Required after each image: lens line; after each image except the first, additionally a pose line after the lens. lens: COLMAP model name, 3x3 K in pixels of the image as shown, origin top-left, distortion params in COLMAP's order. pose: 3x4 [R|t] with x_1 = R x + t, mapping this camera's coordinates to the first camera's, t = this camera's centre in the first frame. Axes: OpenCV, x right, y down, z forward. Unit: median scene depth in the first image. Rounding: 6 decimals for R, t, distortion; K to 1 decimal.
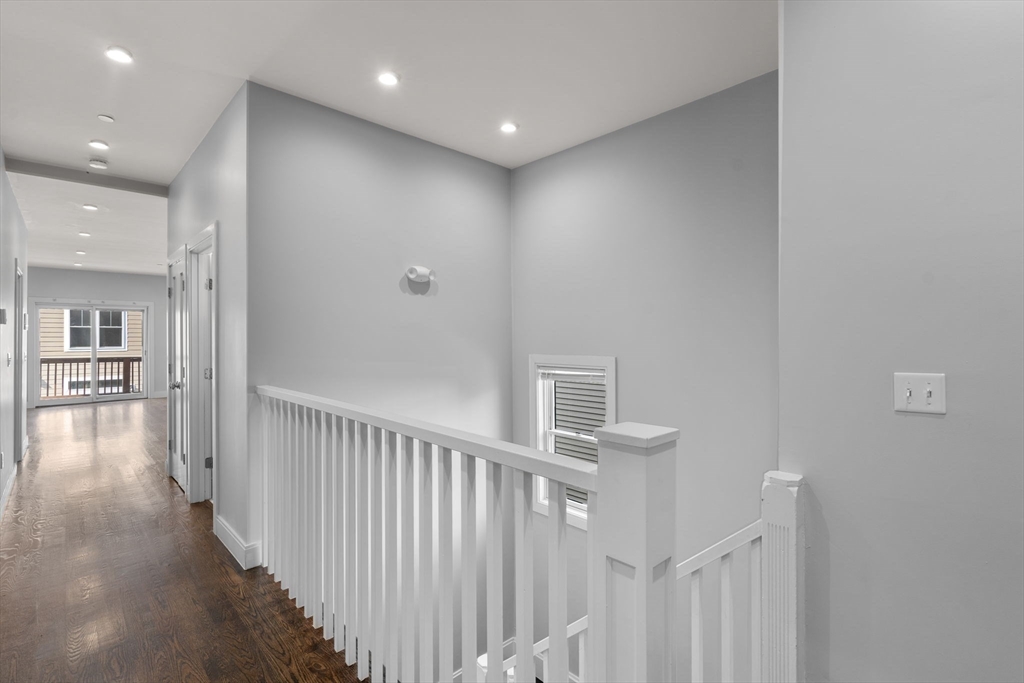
lens RADIAL K [[488.9, 0, 506.6], [0, 488.9, 343.4], [0, 0, 1]] dist [-0.001524, -0.000572]
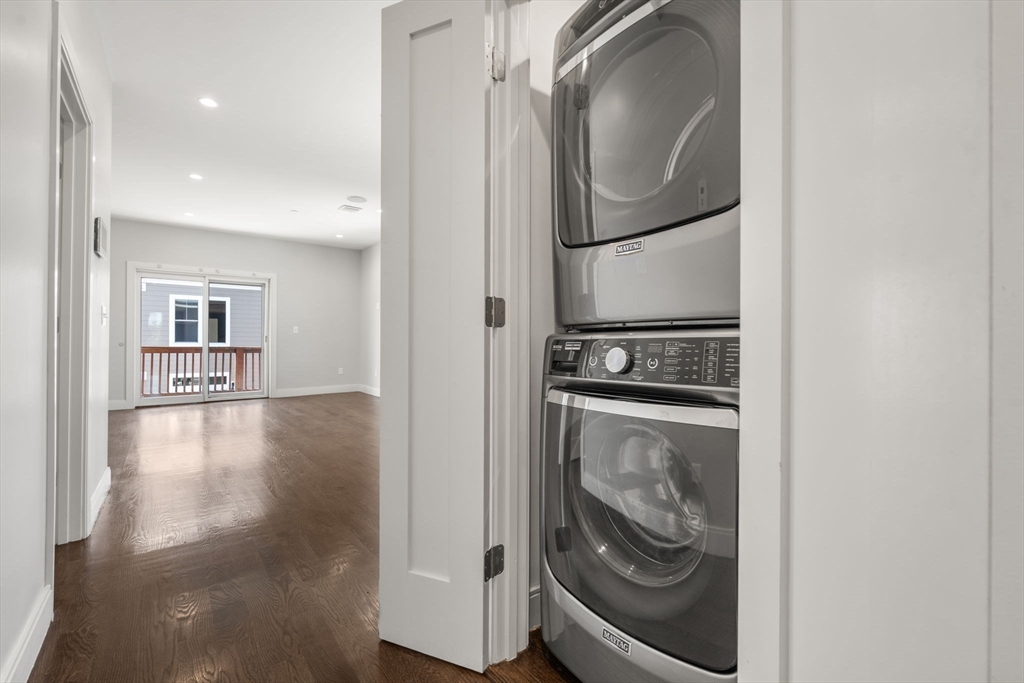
lens RADIAL K [[488.9, 0, 521.1], [0, 488.9, 342.0], [0, 0, 1]] dist [-0.001524, -0.000572]
pose [[0.993832, -0.003214, -0.110851, -0.222409], [0.002358, 0.999966, -0.007857, 0.027751], [0.110873, 0.007547, 0.993806, 0.242256]]
